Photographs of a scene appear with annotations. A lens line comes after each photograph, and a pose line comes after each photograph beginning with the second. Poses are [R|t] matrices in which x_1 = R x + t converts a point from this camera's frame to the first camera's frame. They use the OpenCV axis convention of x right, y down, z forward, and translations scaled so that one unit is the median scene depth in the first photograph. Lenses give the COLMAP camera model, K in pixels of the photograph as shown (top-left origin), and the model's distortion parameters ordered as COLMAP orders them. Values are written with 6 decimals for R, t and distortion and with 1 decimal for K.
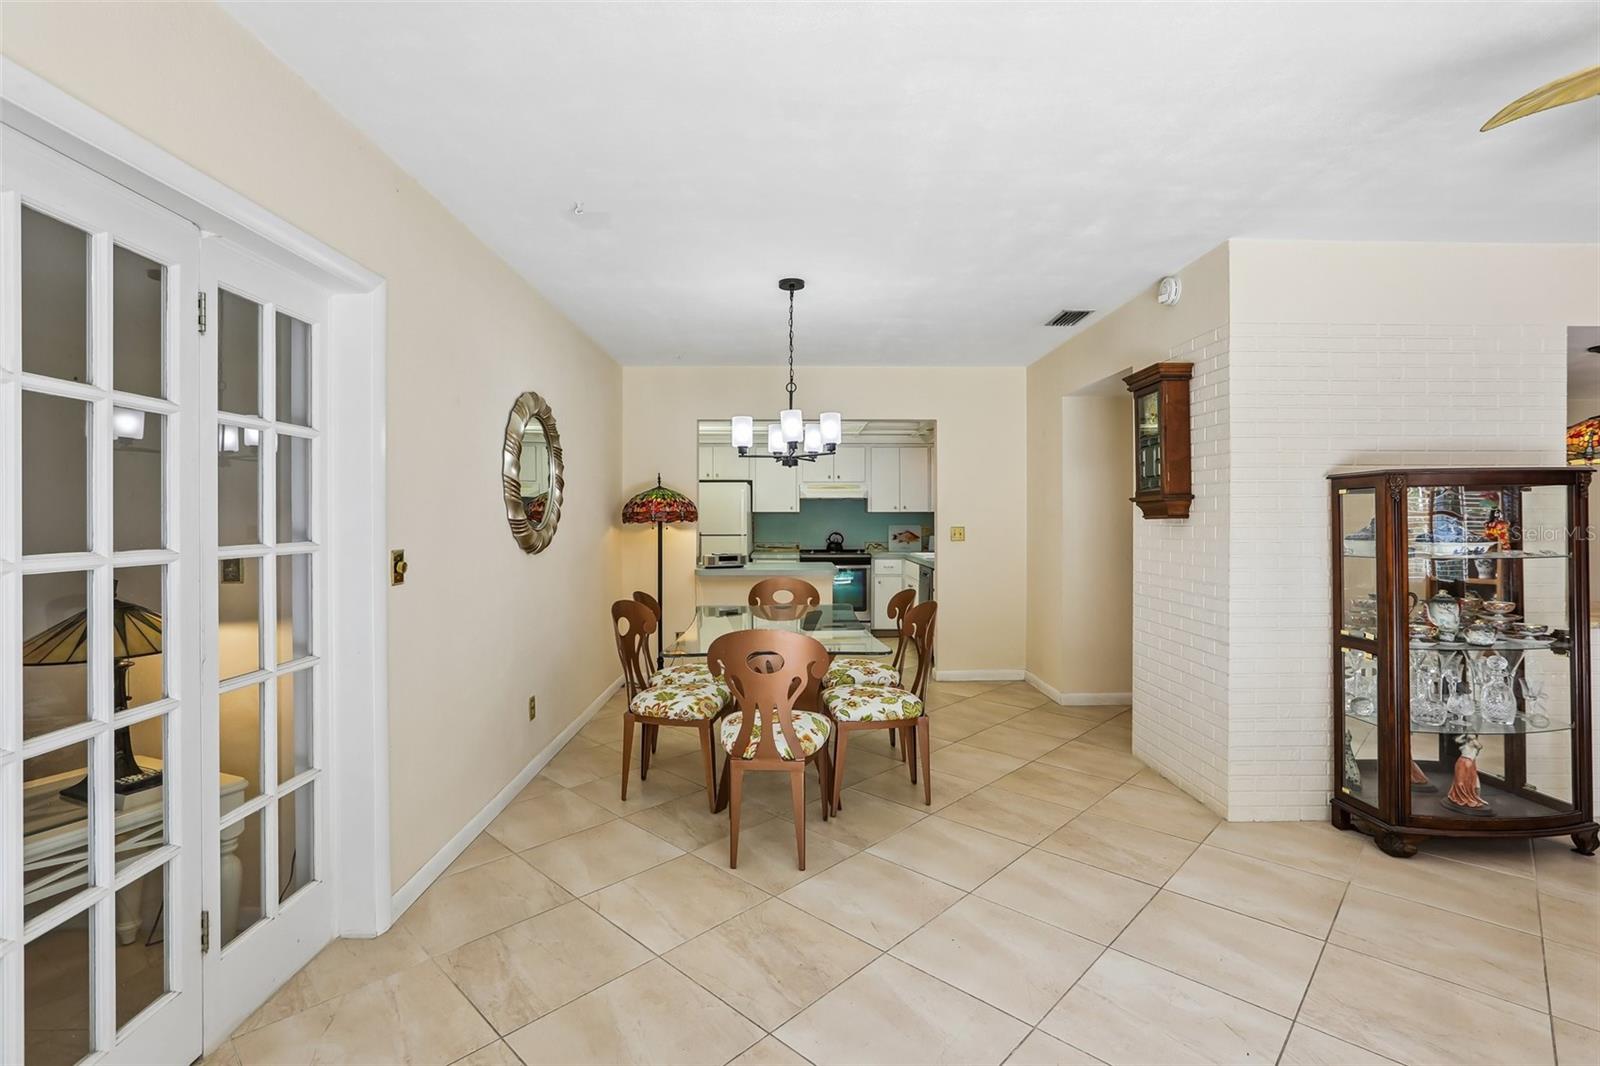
lens RADIAL K [[738.0, 0, 803.0], [0, 738.0, 517.8], [0, 0, 1]] dist [-0.041850, 0.016048]
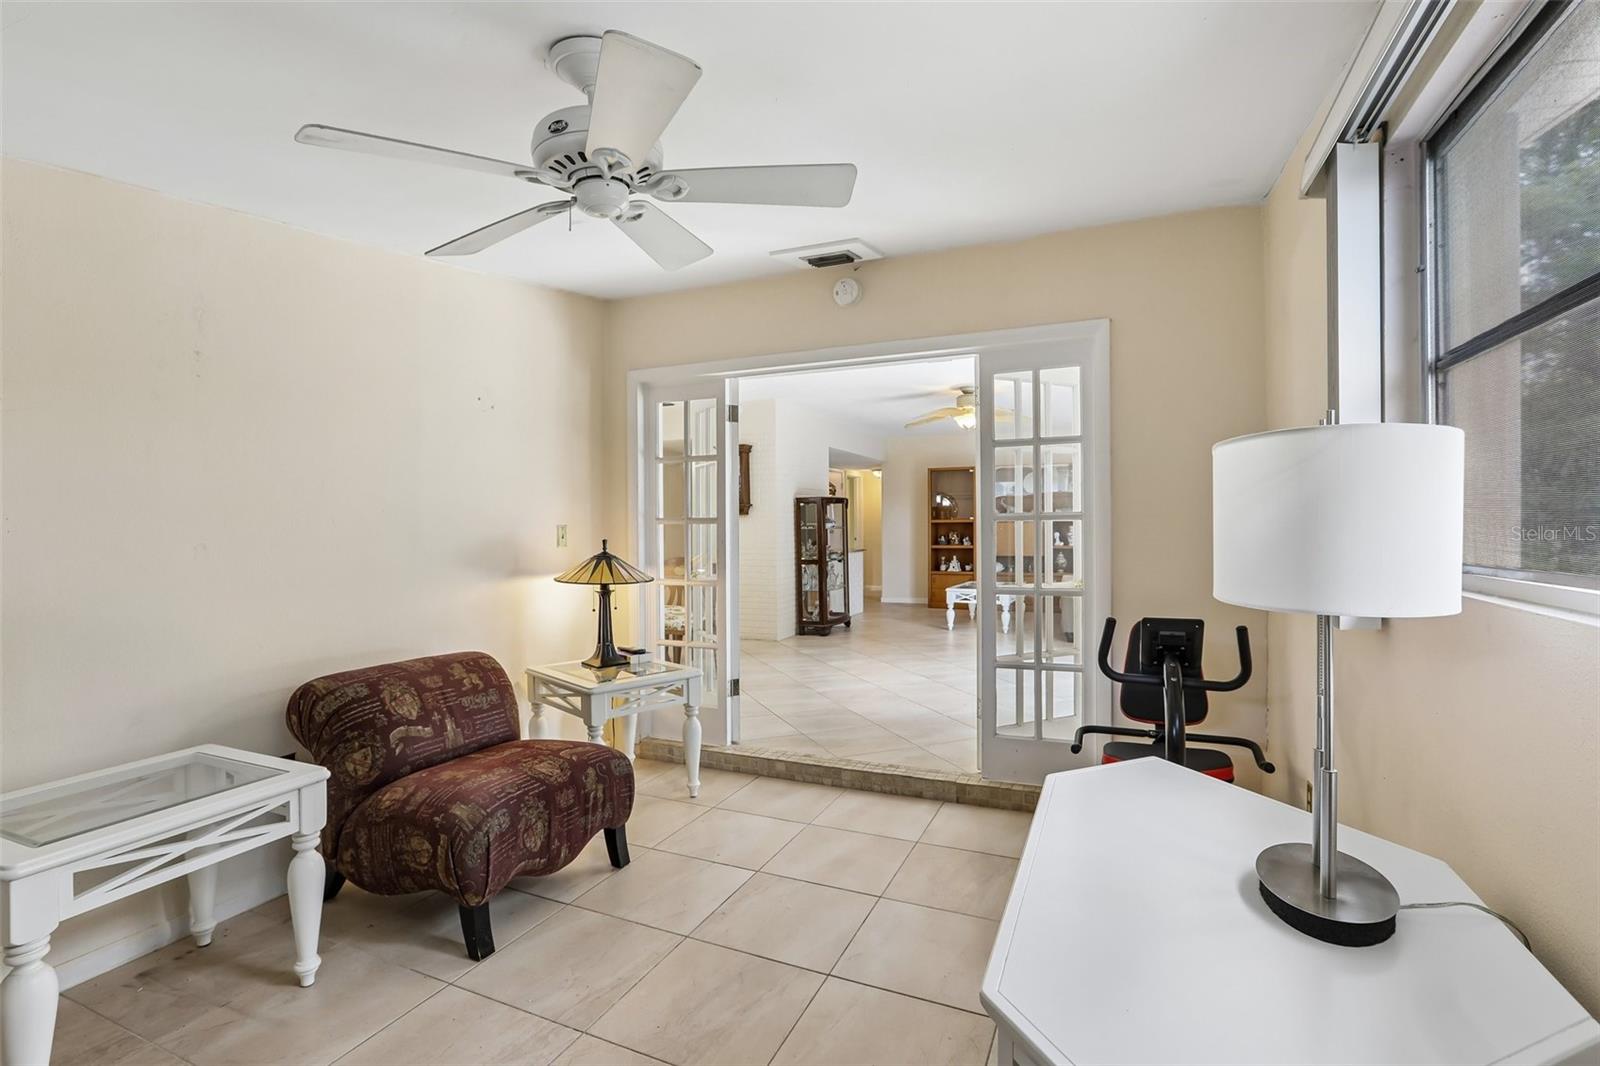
lens RADIAL K [[738.0, 0, 803.0], [0, 738.0, 517.8], [0, 0, 1]] dist [-0.041850, 0.016048]
pose [[0.410532, 0.005155, 0.911832, -1.599416], [0.007484, 0.999931, -0.009022, 0.034978], [-0.911815, 0.010528, 0.410465, -0.083049]]
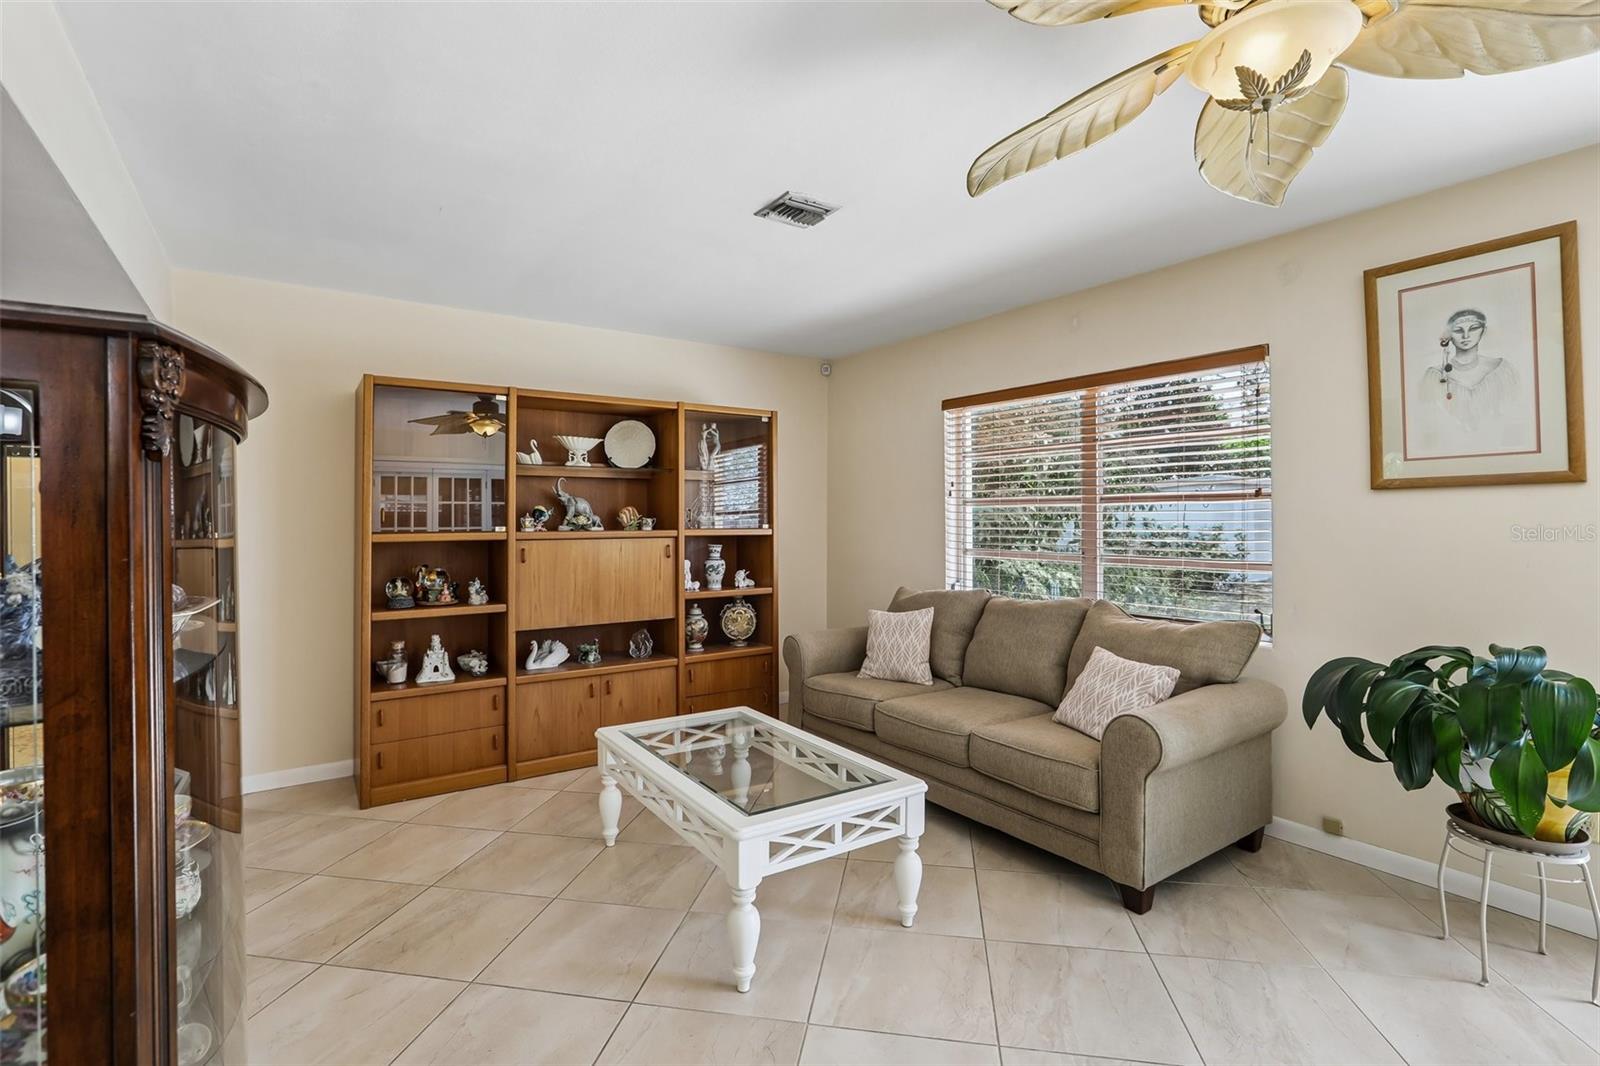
lens RADIAL K [[751.3, 0, 807.7], [0, 751.3, 501.6], [0, 0, 1]] dist [-0.031860, 0.019091]
pose [[-0.568103, 0.019417, 0.822728, 0.442402], [0.002416, 0.999757, -0.021927, -0.003388], [-0.822954, -0.010469, -0.568012, 0.857644]]
